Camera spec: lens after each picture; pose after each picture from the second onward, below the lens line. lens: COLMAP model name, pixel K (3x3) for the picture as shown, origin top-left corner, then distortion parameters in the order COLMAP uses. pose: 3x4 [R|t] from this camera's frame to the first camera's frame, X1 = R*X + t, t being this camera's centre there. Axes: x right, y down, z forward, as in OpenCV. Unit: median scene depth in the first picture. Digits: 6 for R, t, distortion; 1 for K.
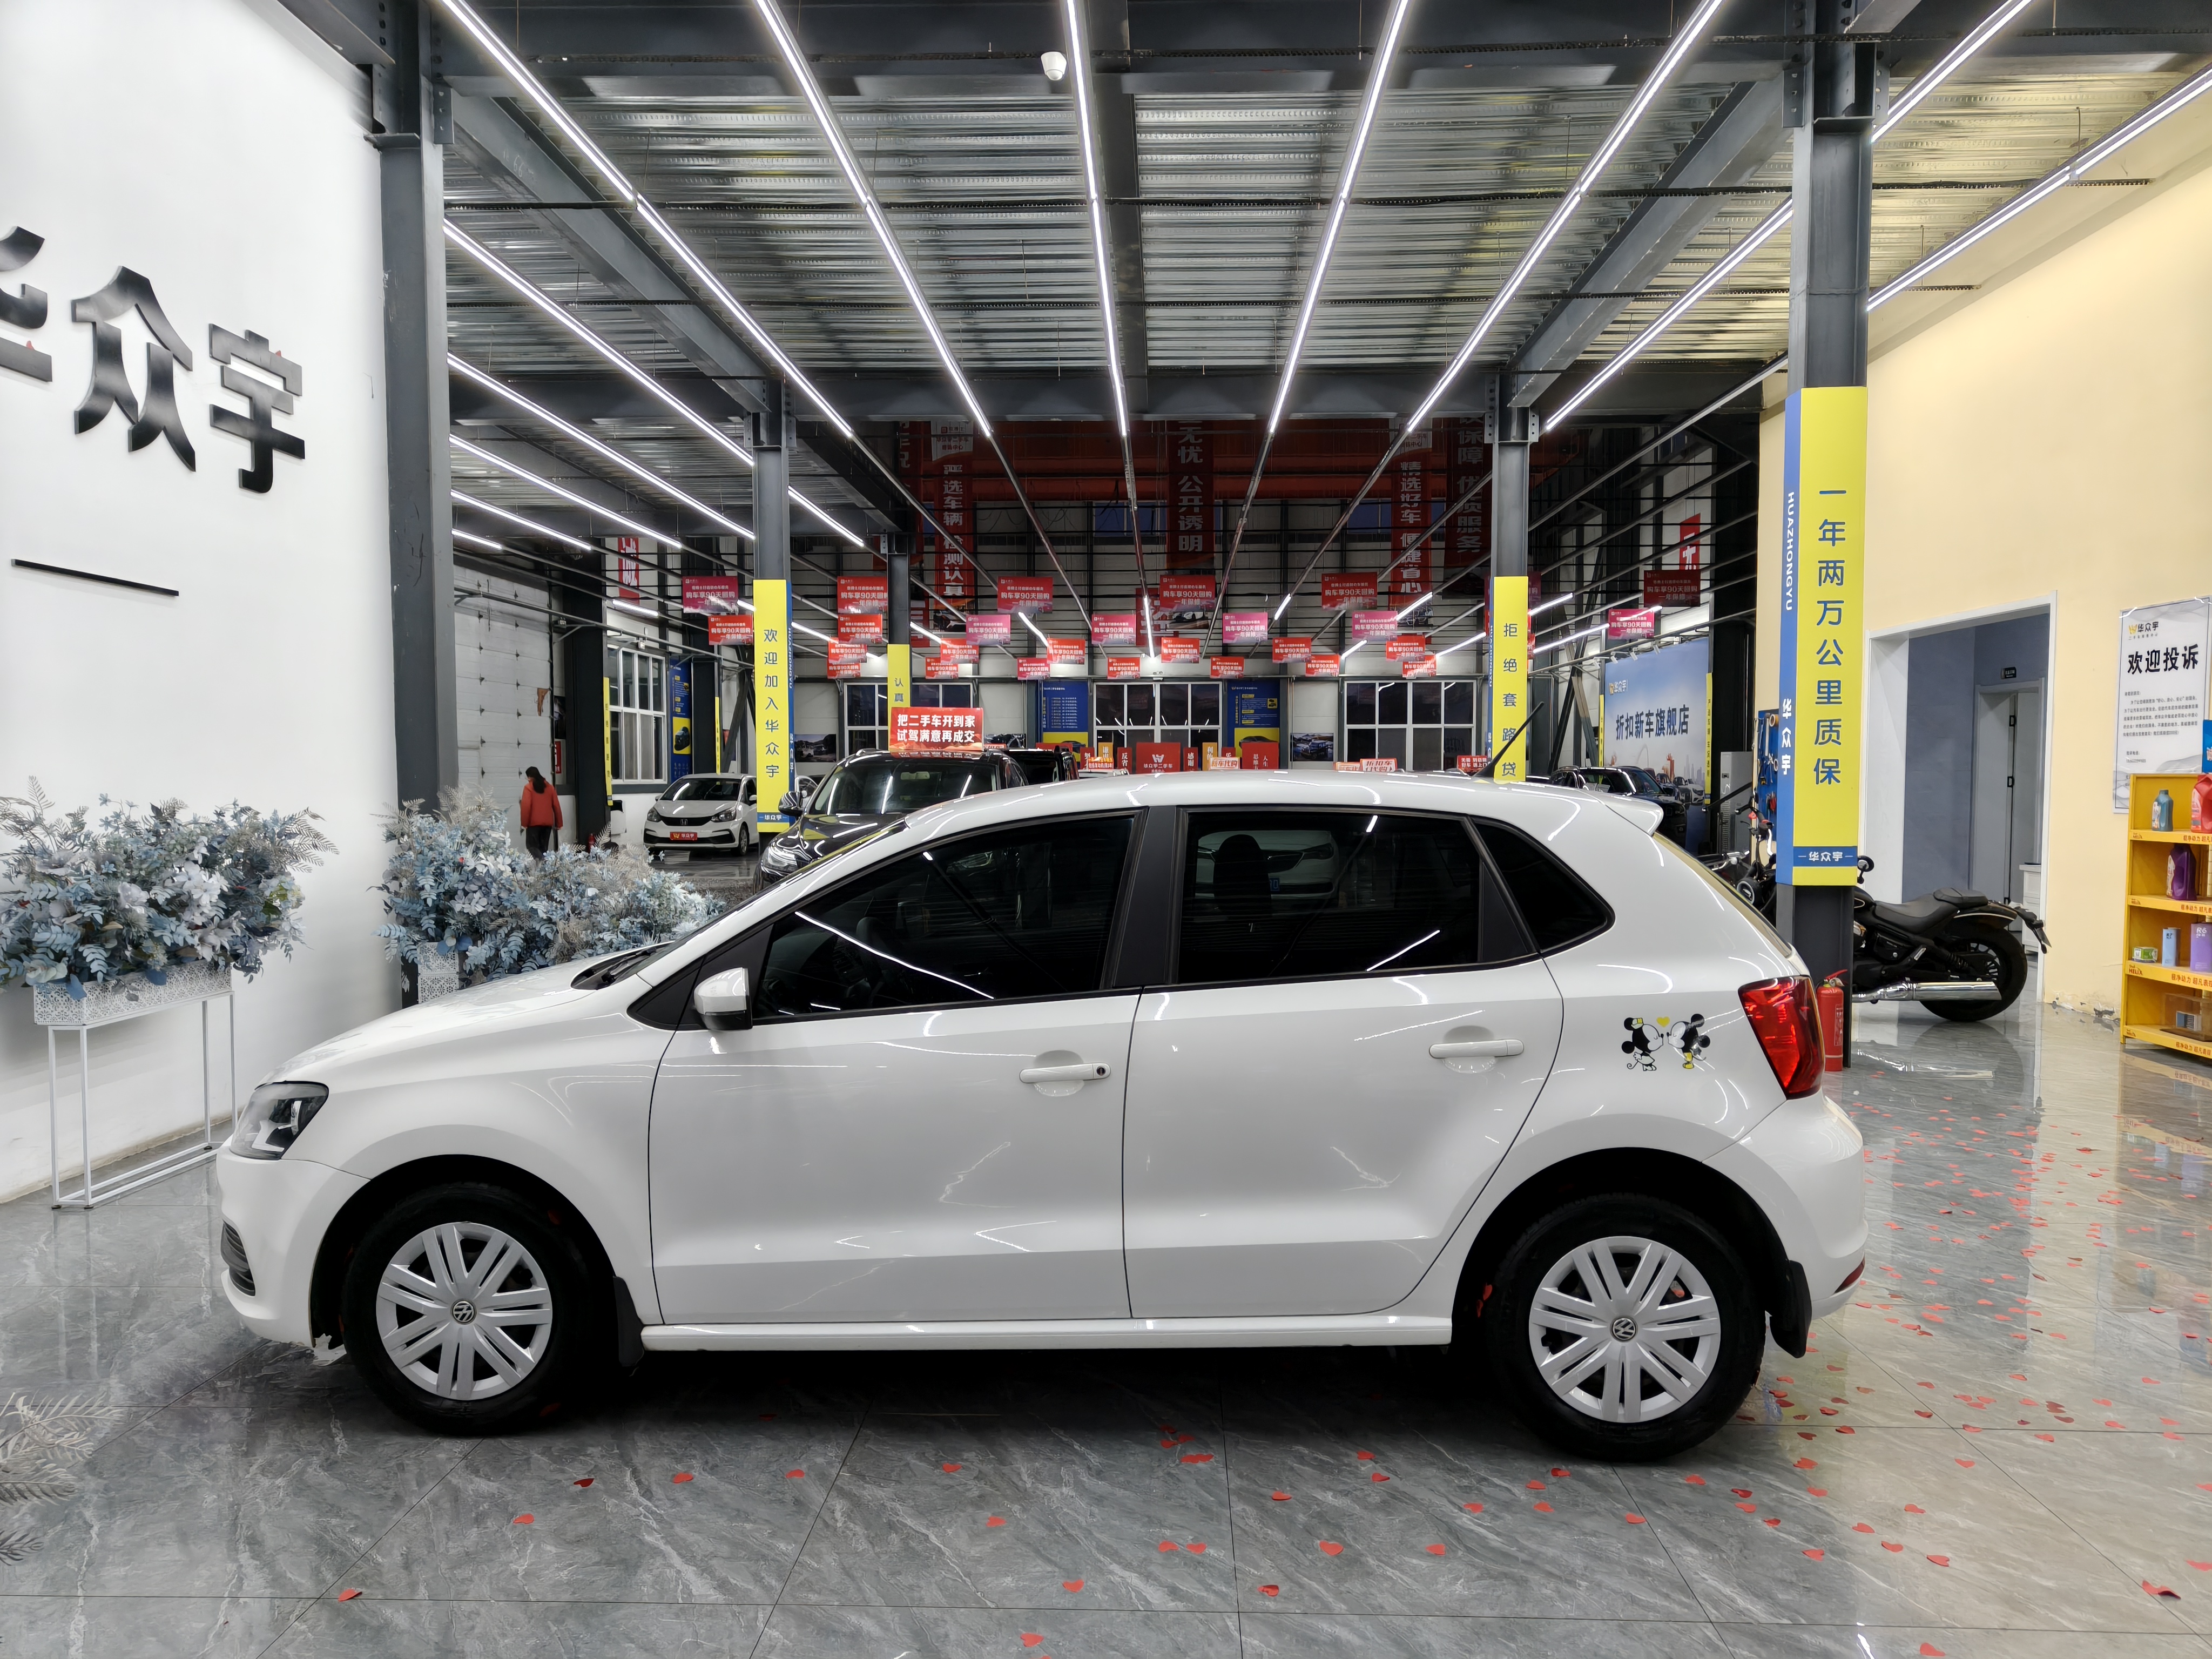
lens RADIAL K [[1534.2, 0, 1117.0], [0, 1534.2, 844.6], [0, 0, 1]] dist [0.023517, -0.014150]
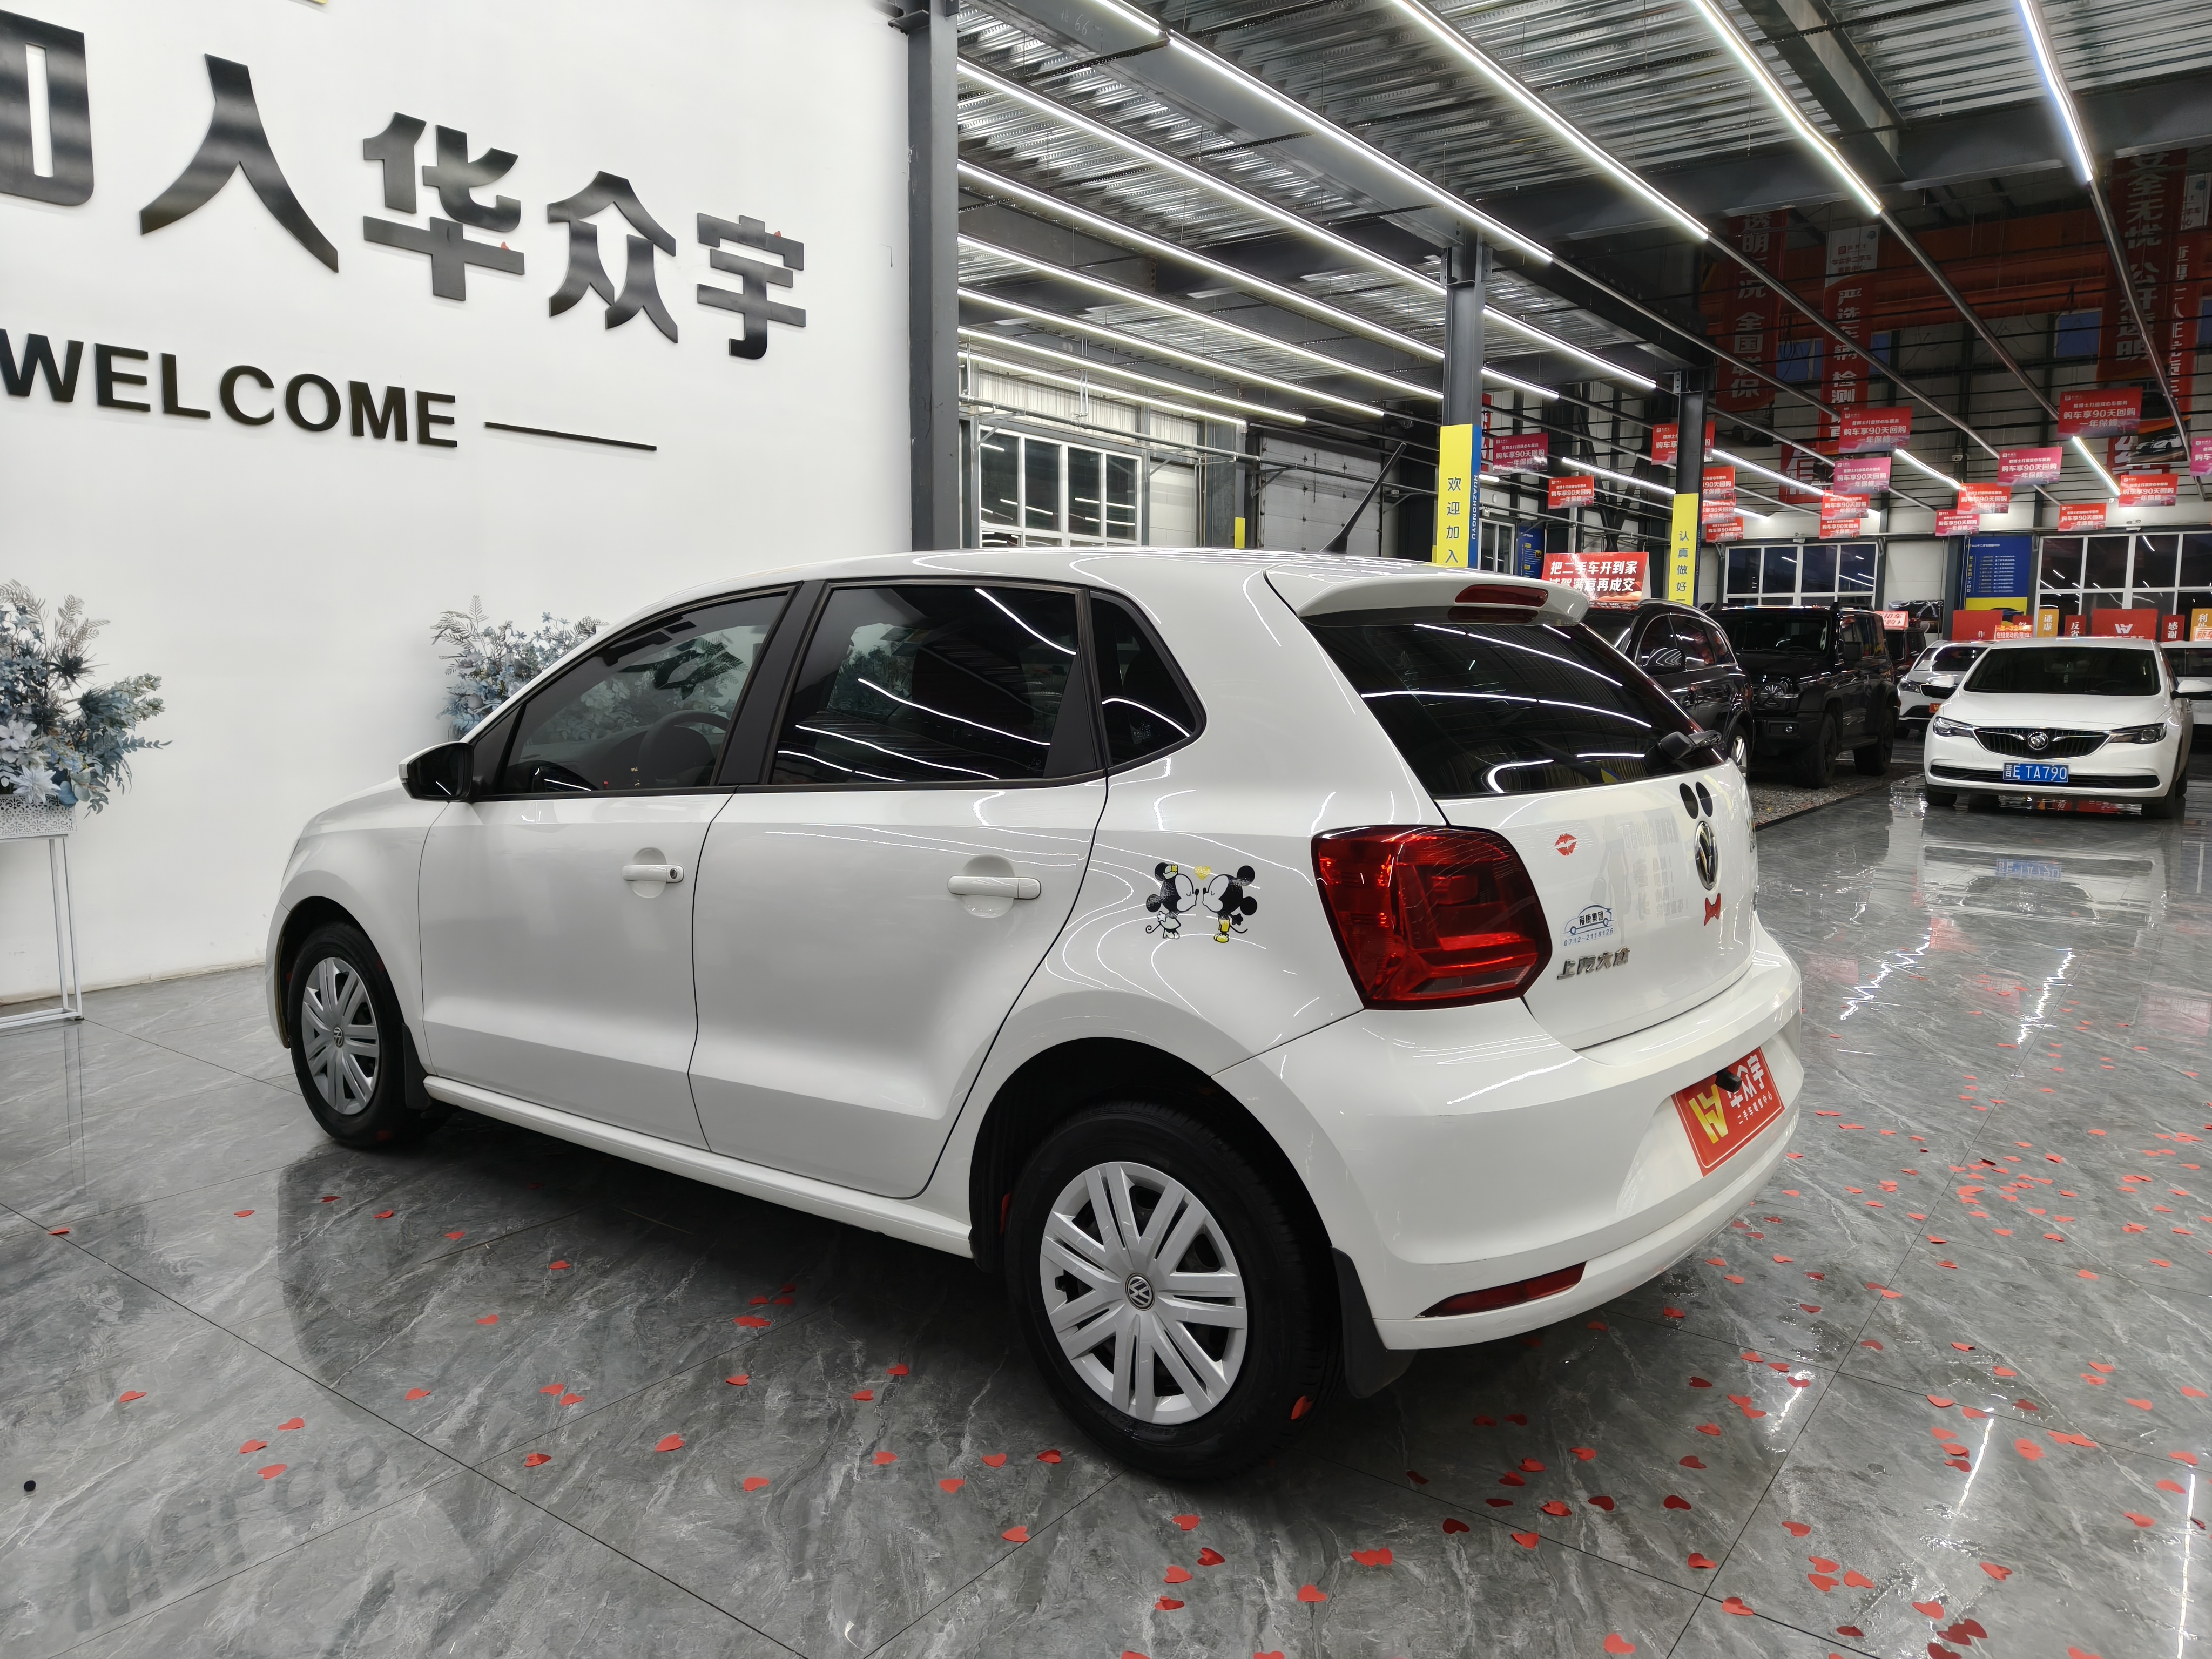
lens RADIAL K [[1534.2, 0, 1136.1], [0, 1534.2, 805.9], [0, 0, 1]] dist [0.023517, -0.014150]
pose [[0.829620, 0.066193, -0.554391, 0.606867], [-0.036292, 0.997241, 0.064759, 0.035238], [0.557148, -0.033606, 0.829733, 0.349169]]
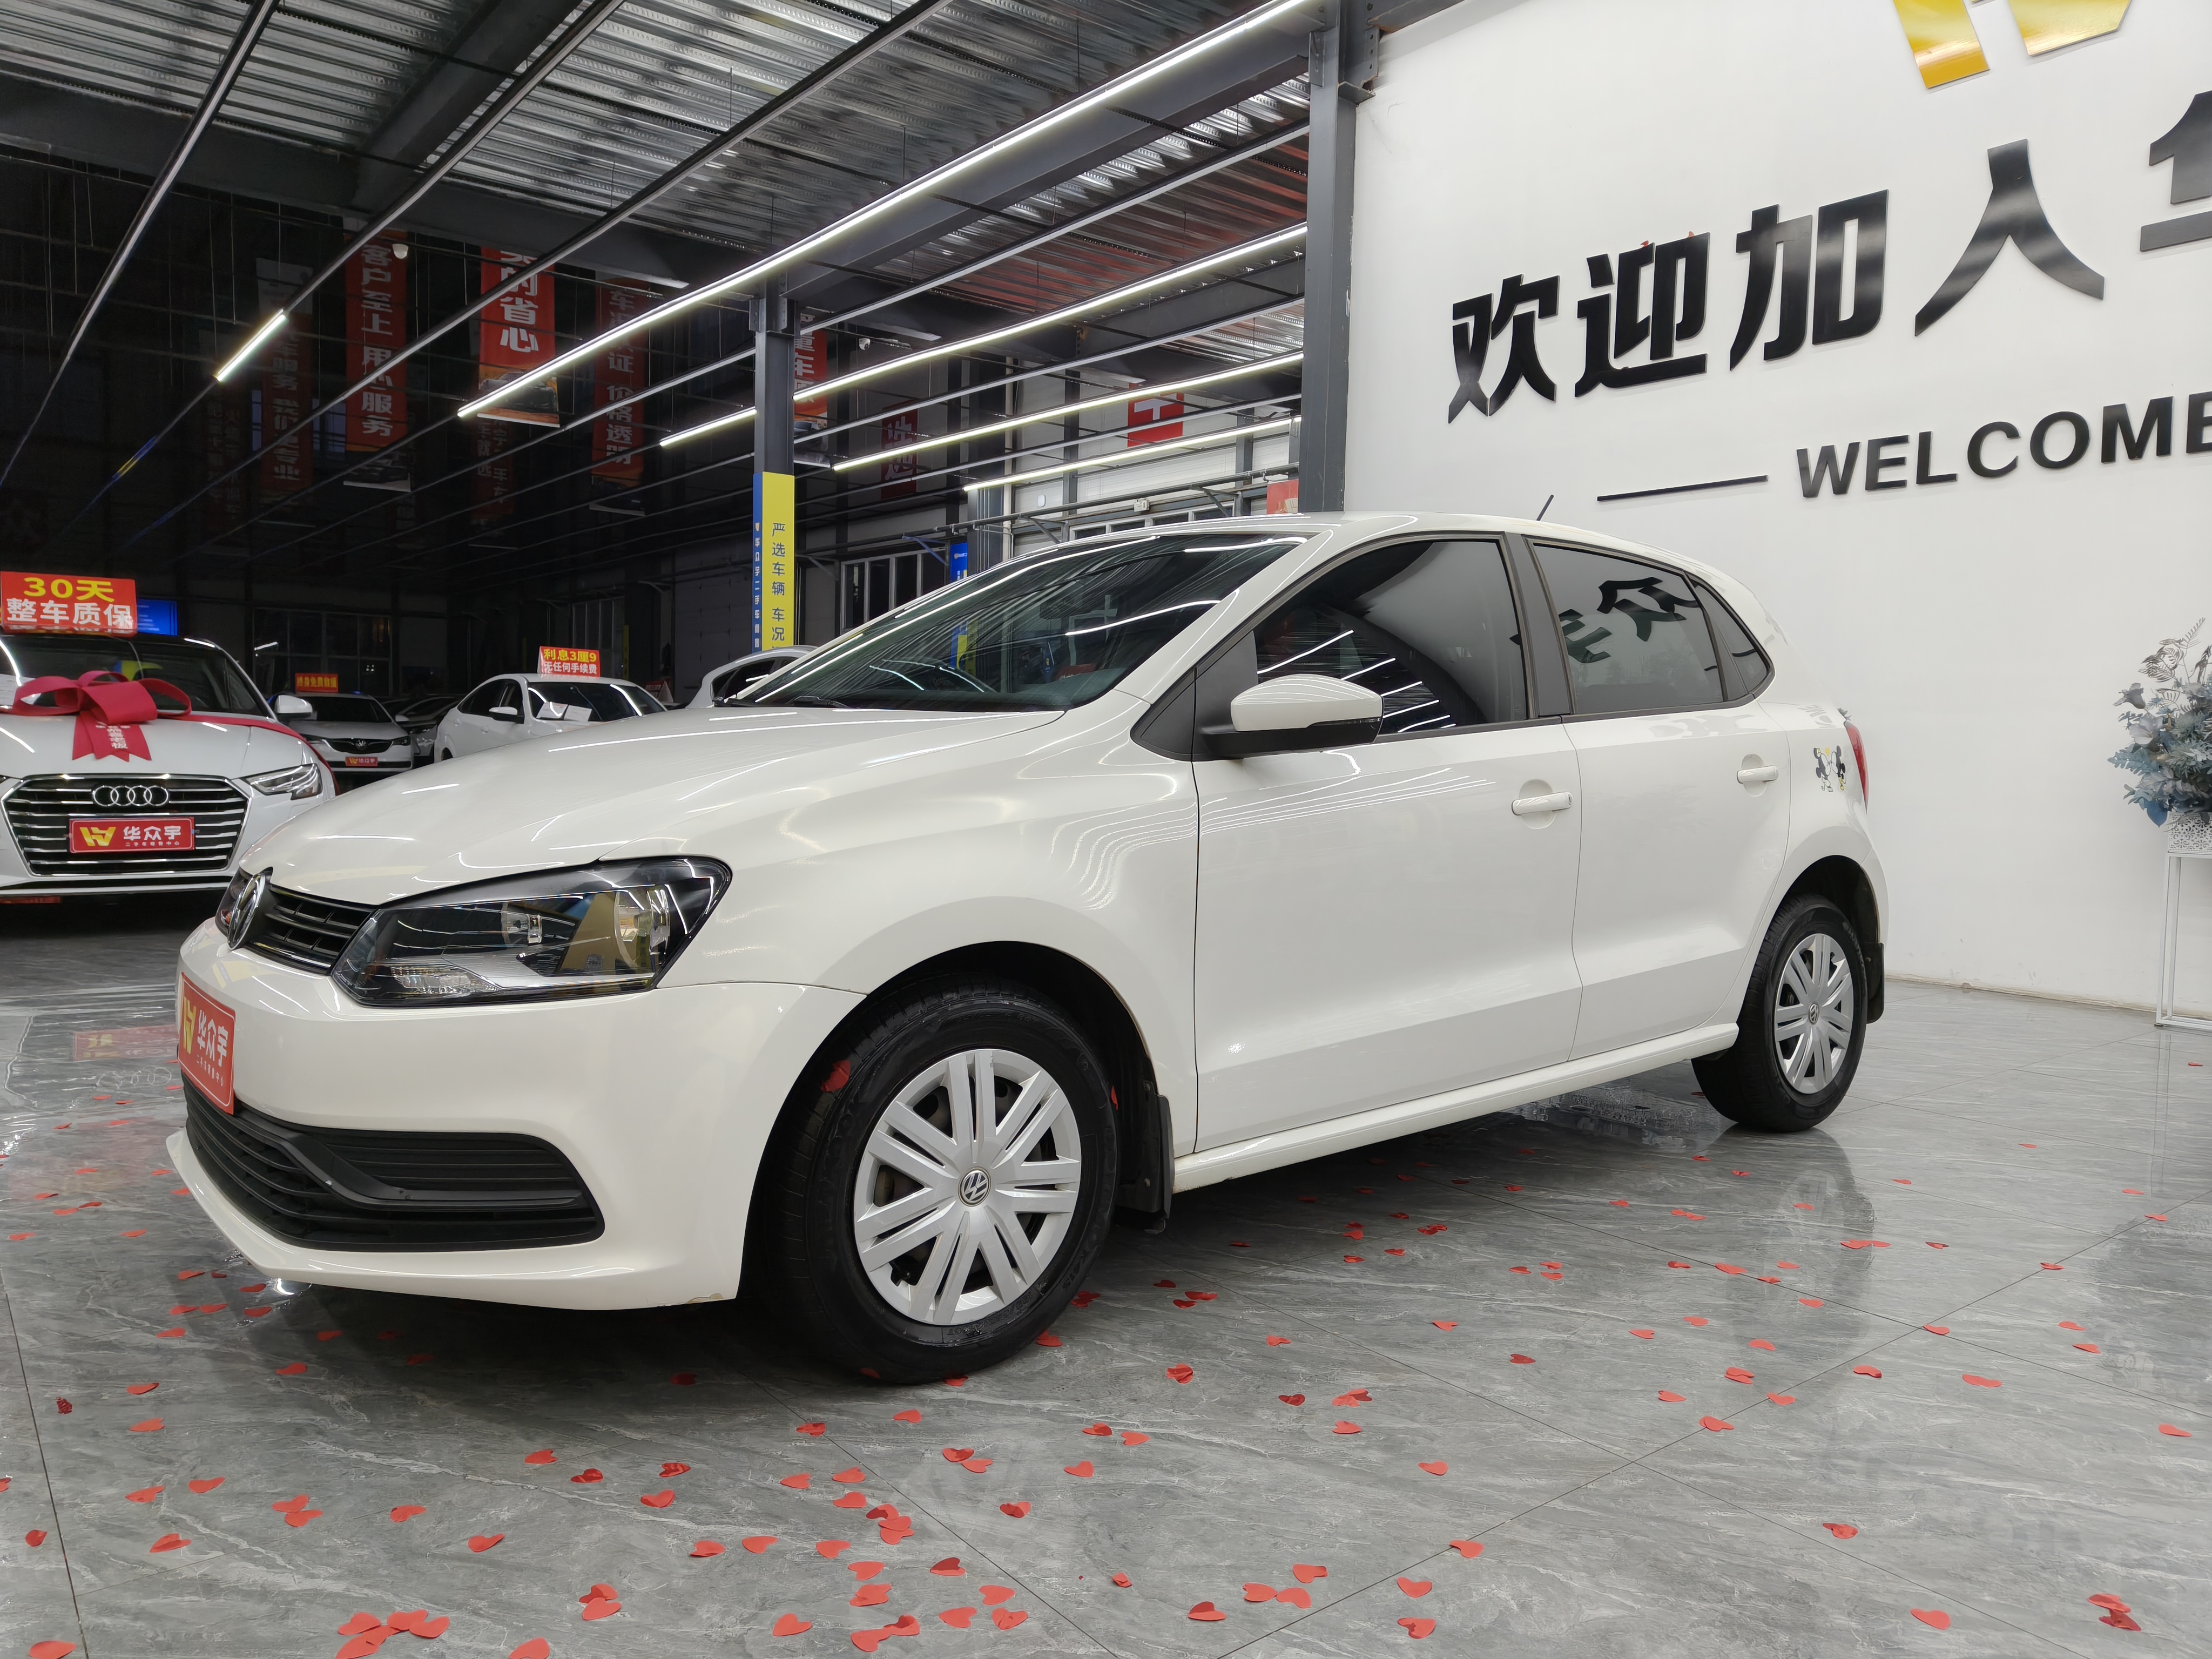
lens RADIAL K [[1534.2, 0, 1113.1], [0, 1534.2, 823.5], [0, 0, 1]] dist [0.023517, -0.014150]
pose [[-0.758542, 0.017904, -0.651378, 0.774370], [-0.051478, 0.994852, 0.087292, 0.058419], [0.649587, 0.099746, -0.753715, 1.811200]]
